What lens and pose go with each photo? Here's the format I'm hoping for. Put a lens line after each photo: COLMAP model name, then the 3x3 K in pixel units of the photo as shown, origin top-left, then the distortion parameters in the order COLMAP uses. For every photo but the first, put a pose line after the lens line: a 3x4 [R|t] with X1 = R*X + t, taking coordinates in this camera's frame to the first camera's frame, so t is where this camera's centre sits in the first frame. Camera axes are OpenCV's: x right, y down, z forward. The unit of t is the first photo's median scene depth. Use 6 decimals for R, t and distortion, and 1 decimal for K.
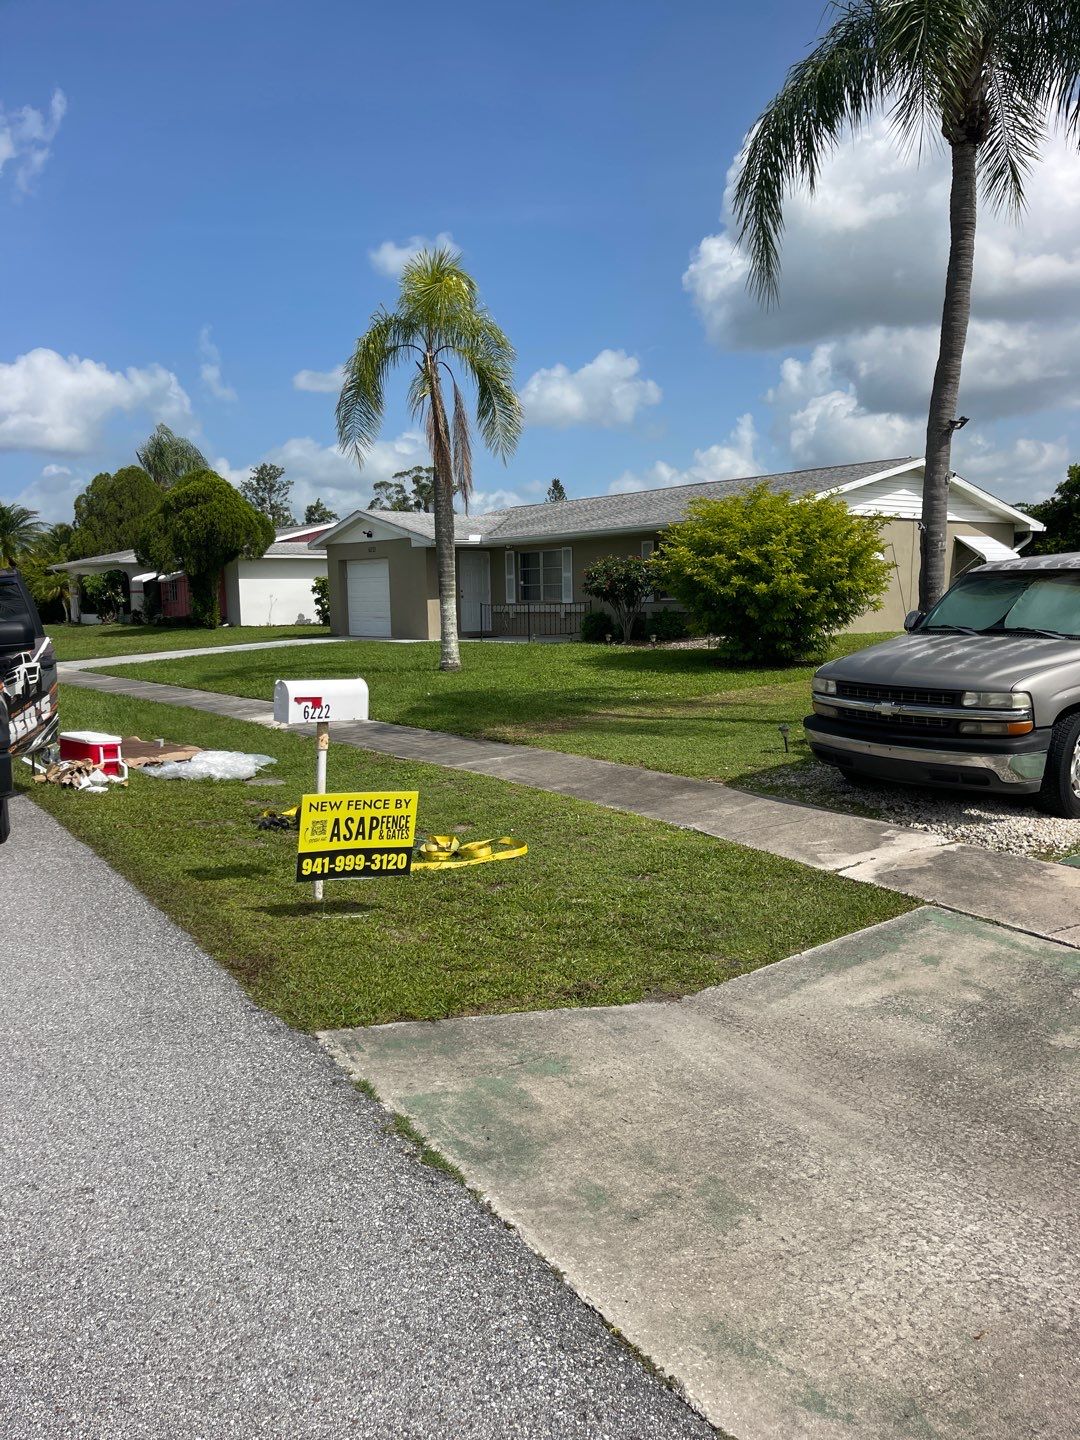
lens RADIAL K [[1086.4, 0, 532.2], [0, 1086.4, 727.9], [0, 0, 1]] dist [0.044000, -0.013916]
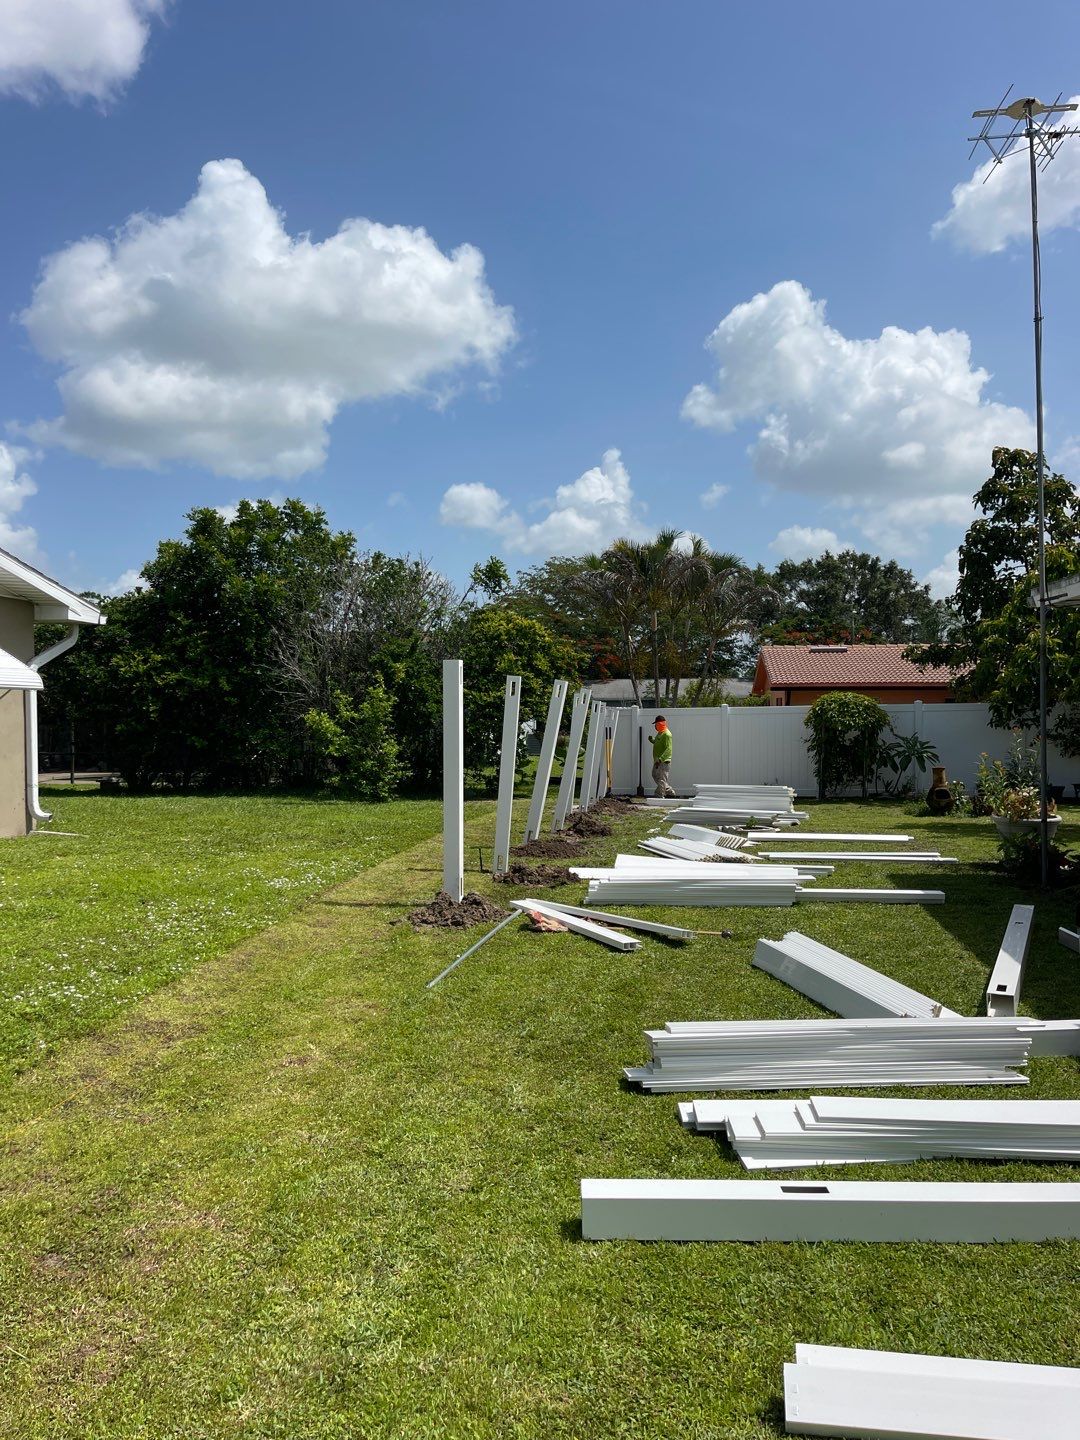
lens RADIAL K [[1082.8, 0, 540.0], [0, 1082.8, 714.0], [0, 0, 1]] dist [0.062271, -0.087118]
pose [[0.720131, 0.008531, 0.693785, 0.288883], [0.076500, 0.992852, -0.091614, -0.088333], [-0.689608, 0.119049, 0.714331, 0.564257]]
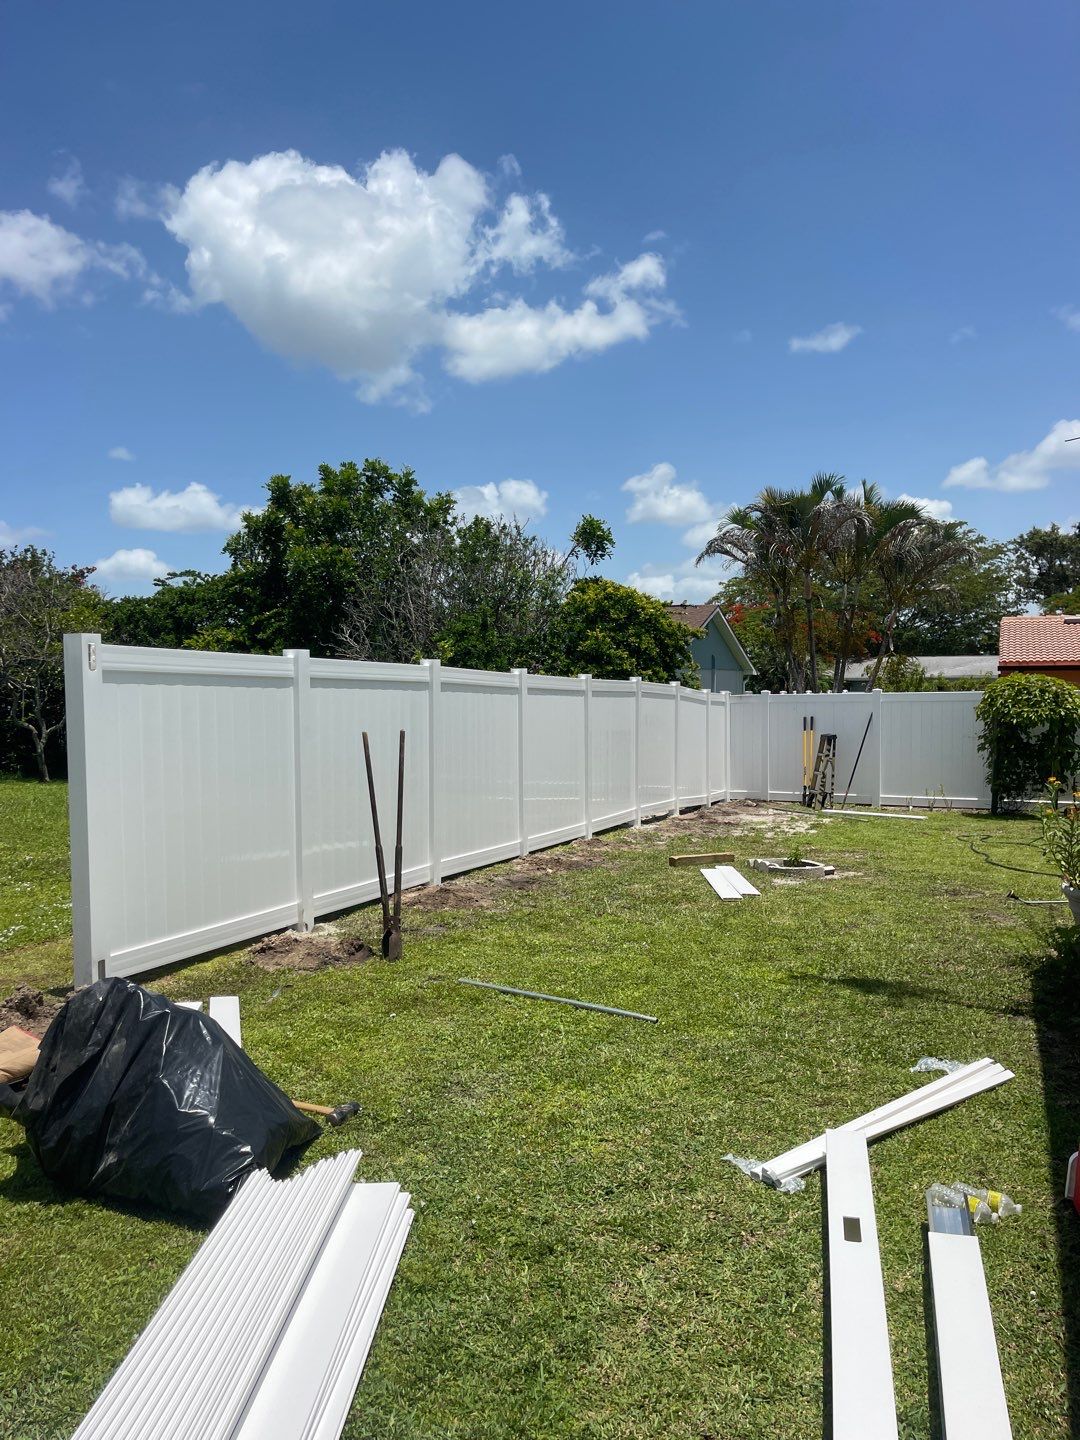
lens RADIAL K [[1082.8, 0, 541.8], [0, 1082.8, 716.7], [0, 0, 1]] dist [0.062271, -0.087118]
pose [[0.876427, 0.000622, 0.481534, 0.467607], [0.046961, 0.995122, -0.086756, -0.096386], [-0.479239, 0.098649, 0.872123, 0.580607]]
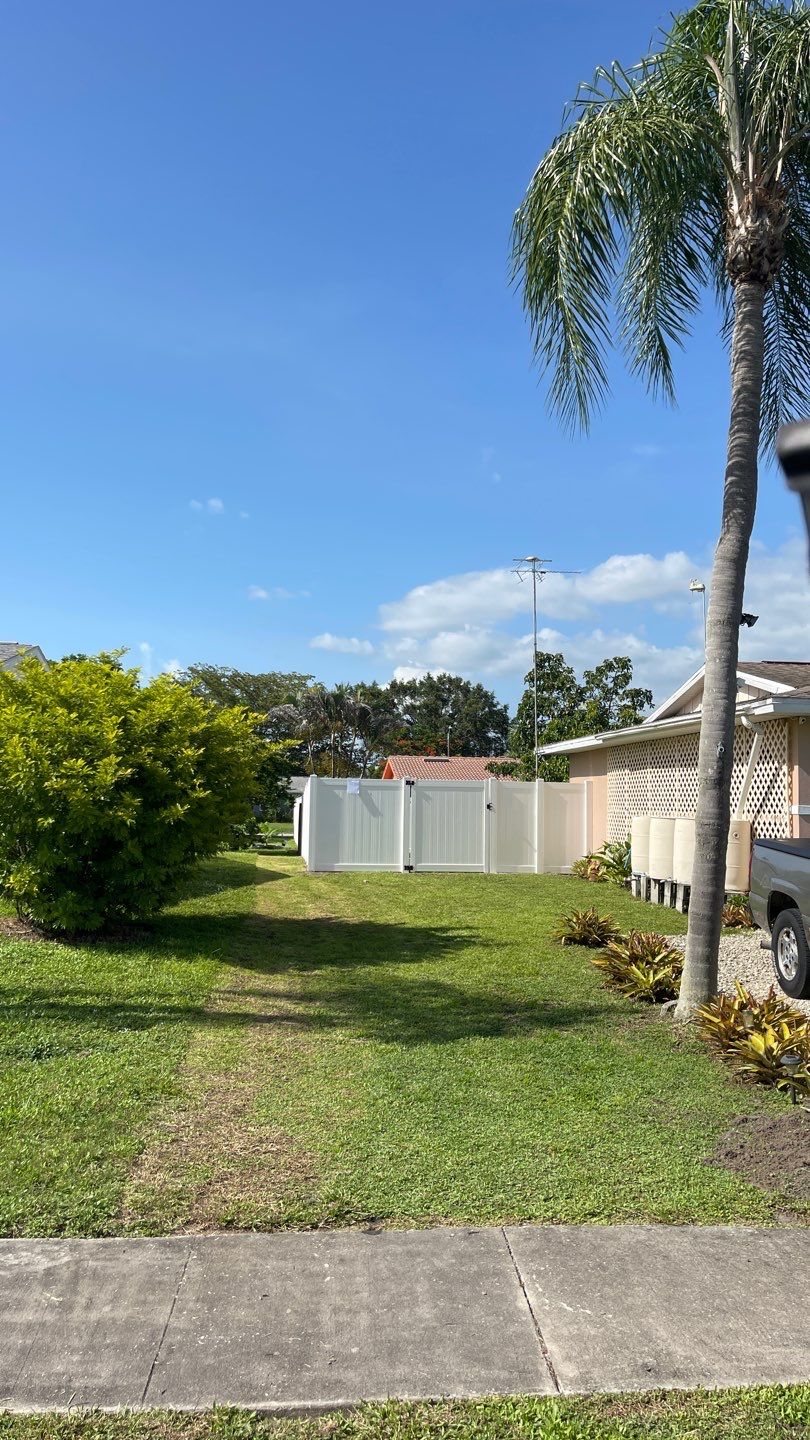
lens RADIAL K [[1081.6, 0, 405.6], [0, 1081.6, 725.9], [0, 0, 1]] dist [-0.006304, -0.016189]
pose [[0.528750, 0.084561, 0.844555, -0.150815], [0.079768, 0.985670, -0.148631, -0.044766], [-0.845021, 0.145957, 0.514428, 0.334781]]
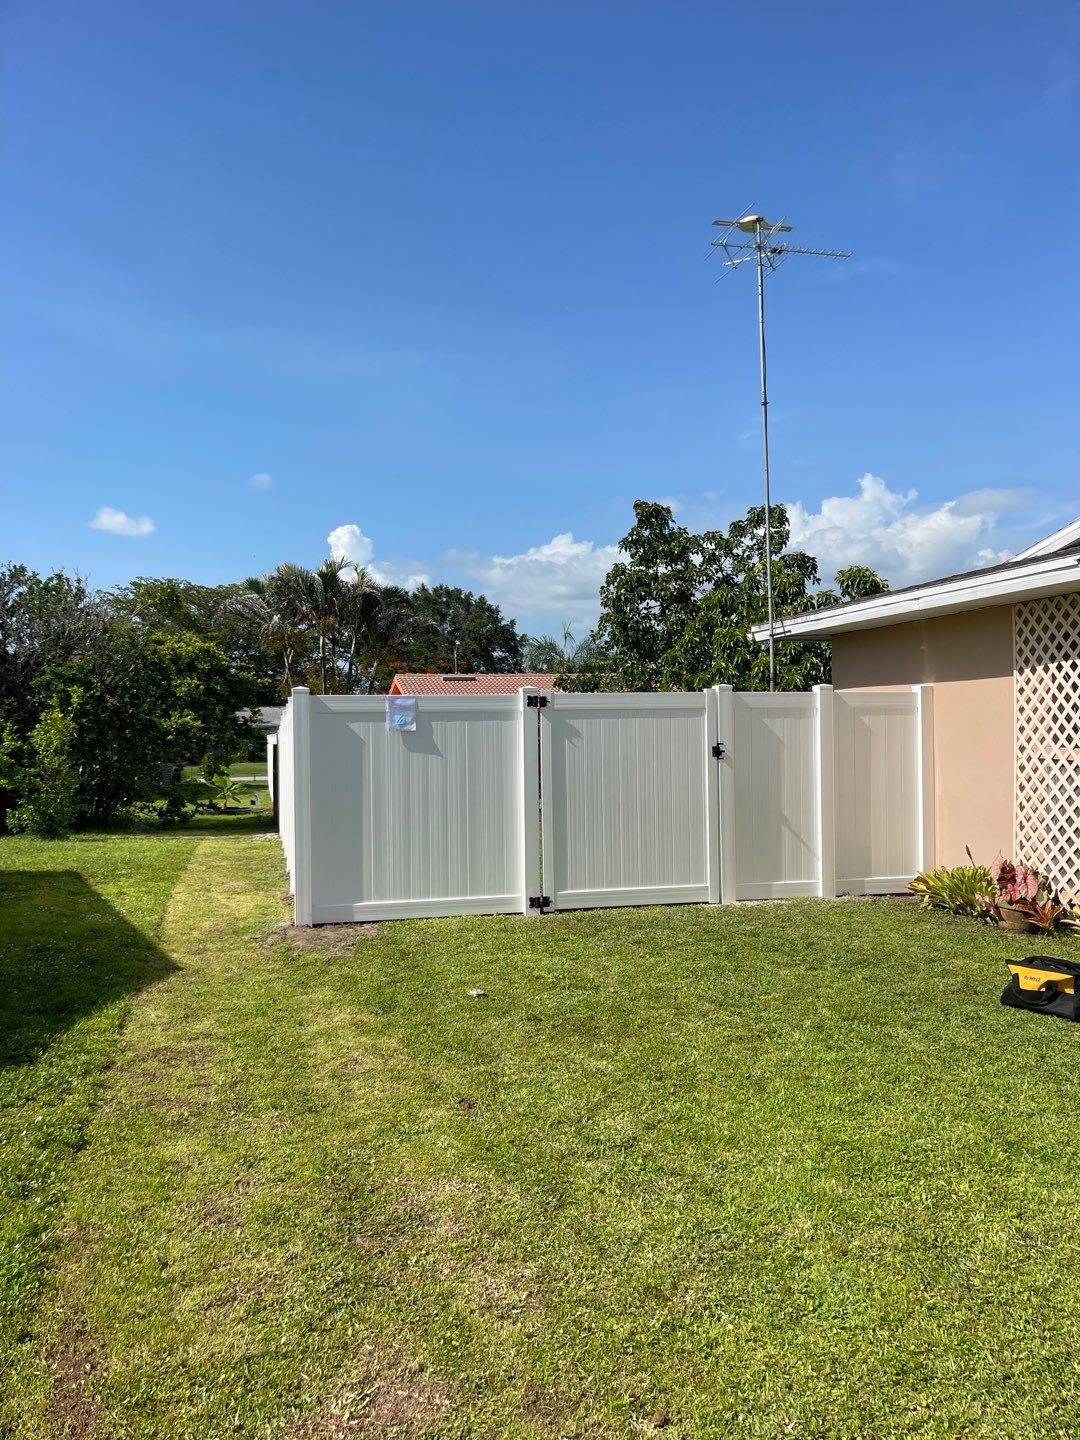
lens RADIAL K [[1082.8, 0, 542.4], [0, 1082.8, 735.5], [0, 0, 1]] dist [0.062271, -0.087118]
pose [[0.403066, 0.006057, 0.915151, 0.225676], [0.120401, 0.990935, -0.059587, -0.091477], [-0.907216, 0.134203, 0.398683, 0.617413]]
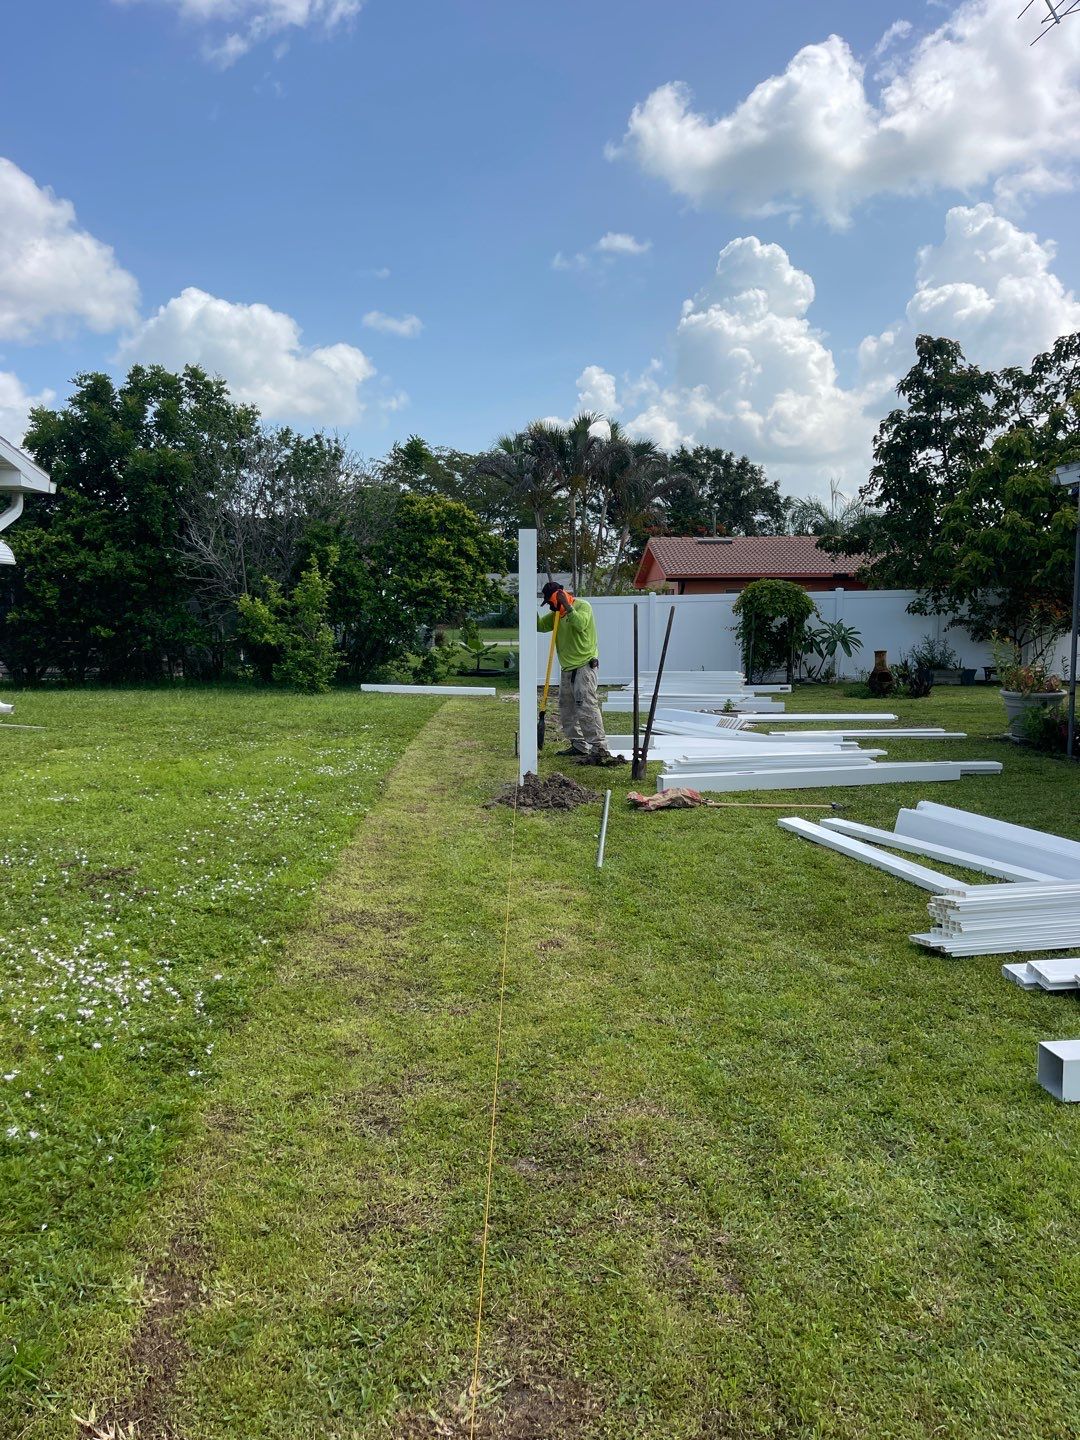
lens RADIAL K [[1082.8, 0, 543.8], [0, 1082.8, 717.7], [0, 0, 1]] dist [0.062271, -0.087118]
pose [[0.604488, -0.070981, 0.793445, 0.253379], [0.091594, 0.995610, 0.019286, -0.089122], [-0.791331, 0.061016, 0.608336, 0.626208]]
